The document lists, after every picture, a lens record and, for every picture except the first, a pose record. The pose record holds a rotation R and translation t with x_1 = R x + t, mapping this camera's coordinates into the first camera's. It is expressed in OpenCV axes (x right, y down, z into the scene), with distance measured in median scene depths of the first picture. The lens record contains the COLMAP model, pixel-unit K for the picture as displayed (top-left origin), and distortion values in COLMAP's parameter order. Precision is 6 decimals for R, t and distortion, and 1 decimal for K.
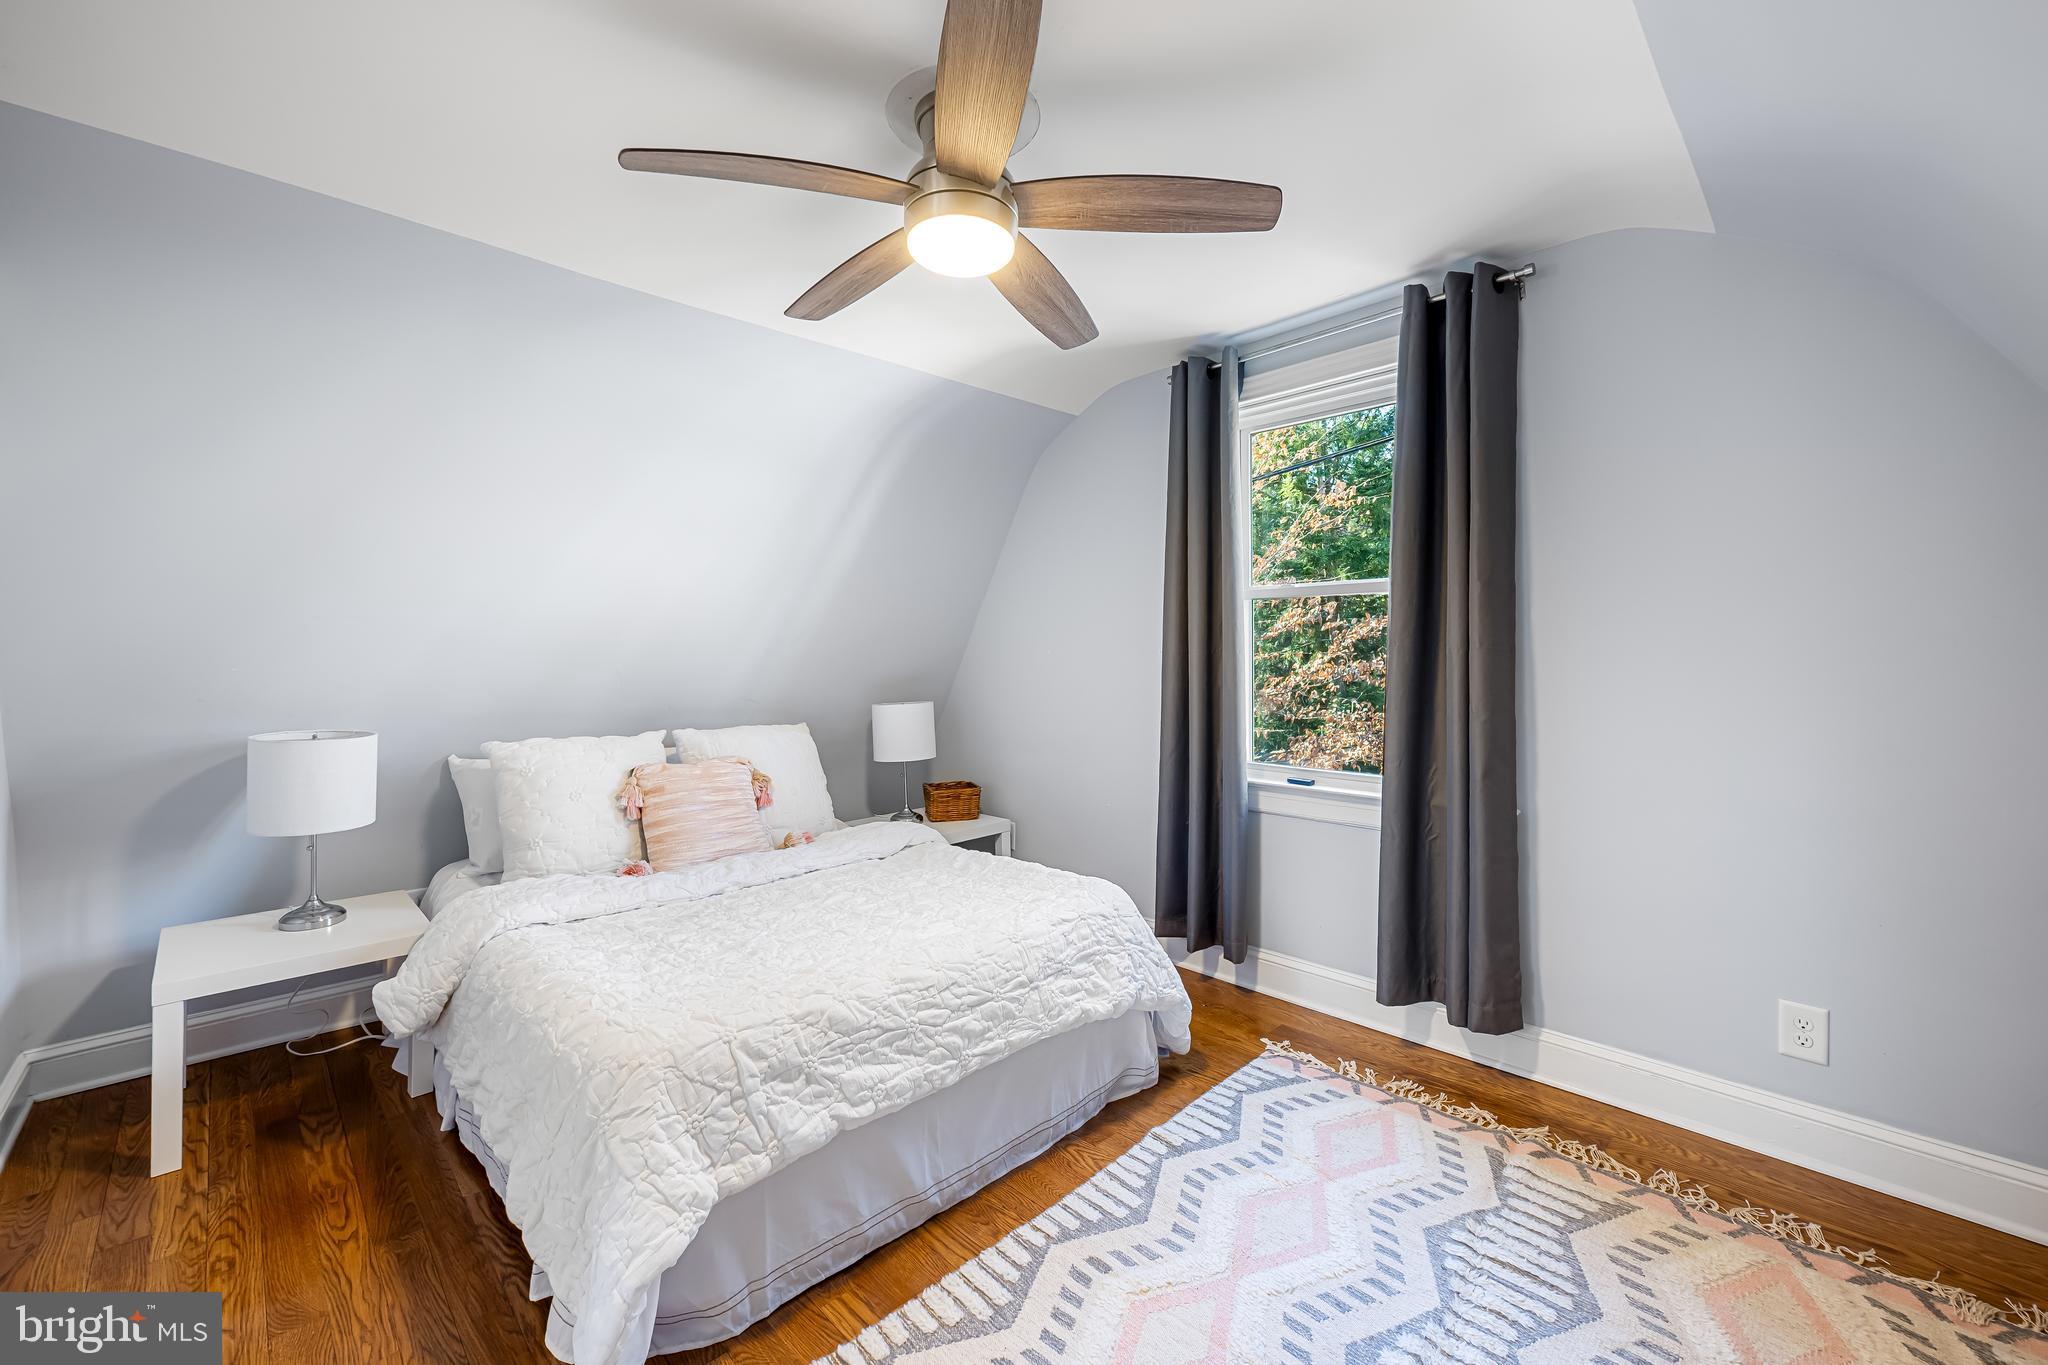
lens RADIAL K [[832.9, 0, 1026.5], [0, 832.9, 655.9], [0, 0, 1]] dist [-0.003660, -0.000166]
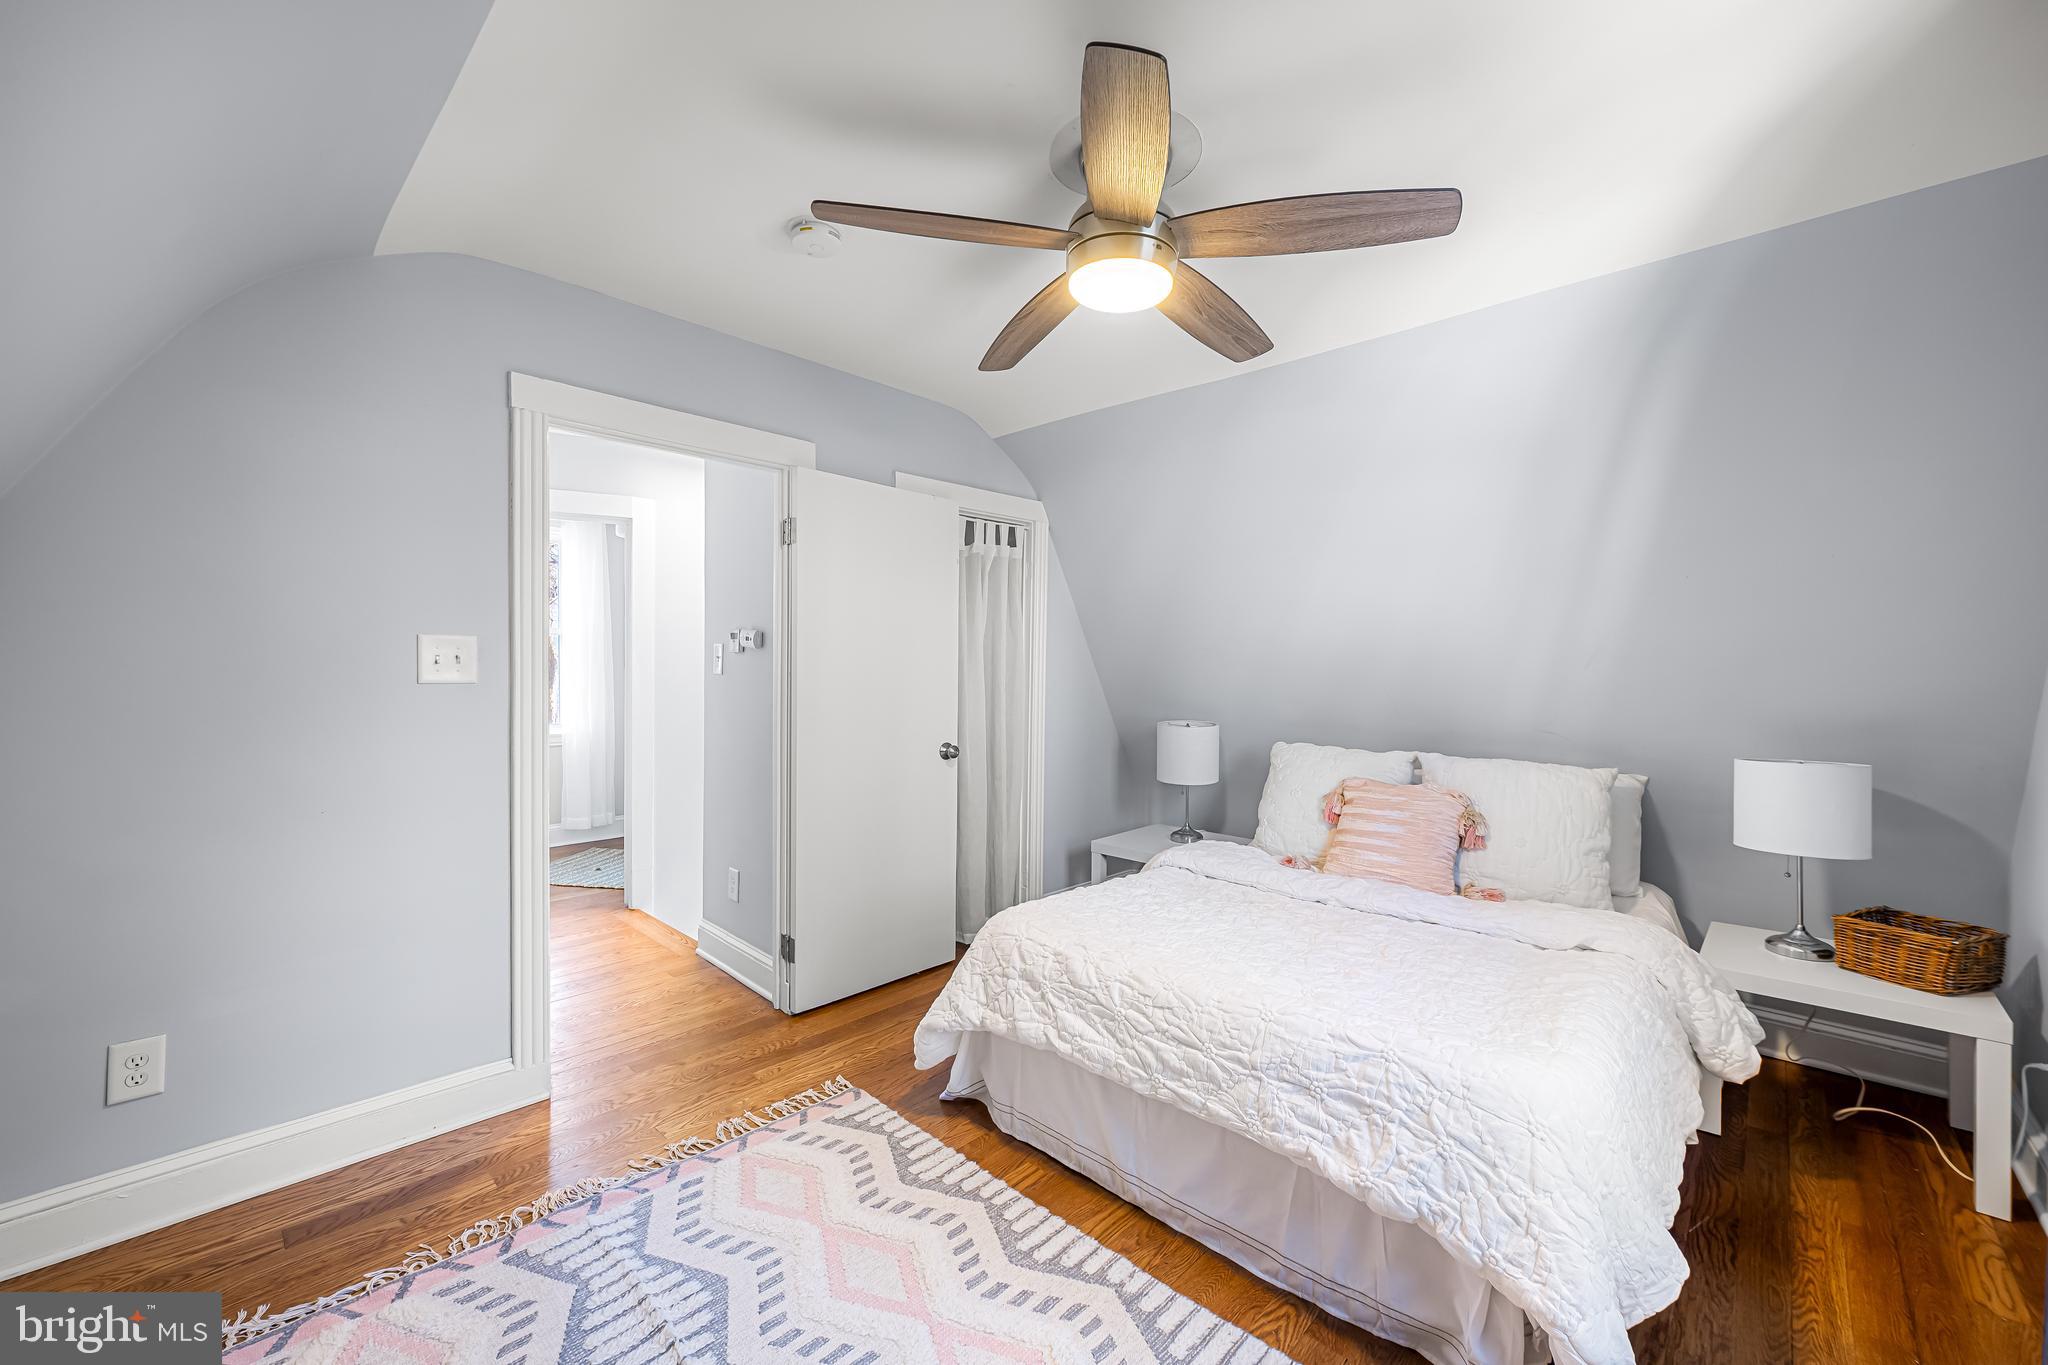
lens RADIAL K [[832.9, 0, 1026.5], [0, 832.9, 655.9], [0, 0, 1]] dist [-0.003660, -0.000166]
pose [[0.020011, -0.006923, -0.999776, 0.944629], [-0.003011, 0.999971, -0.006985, -0.031999], [0.999795, 0.003150, 0.019989, 0.812170]]
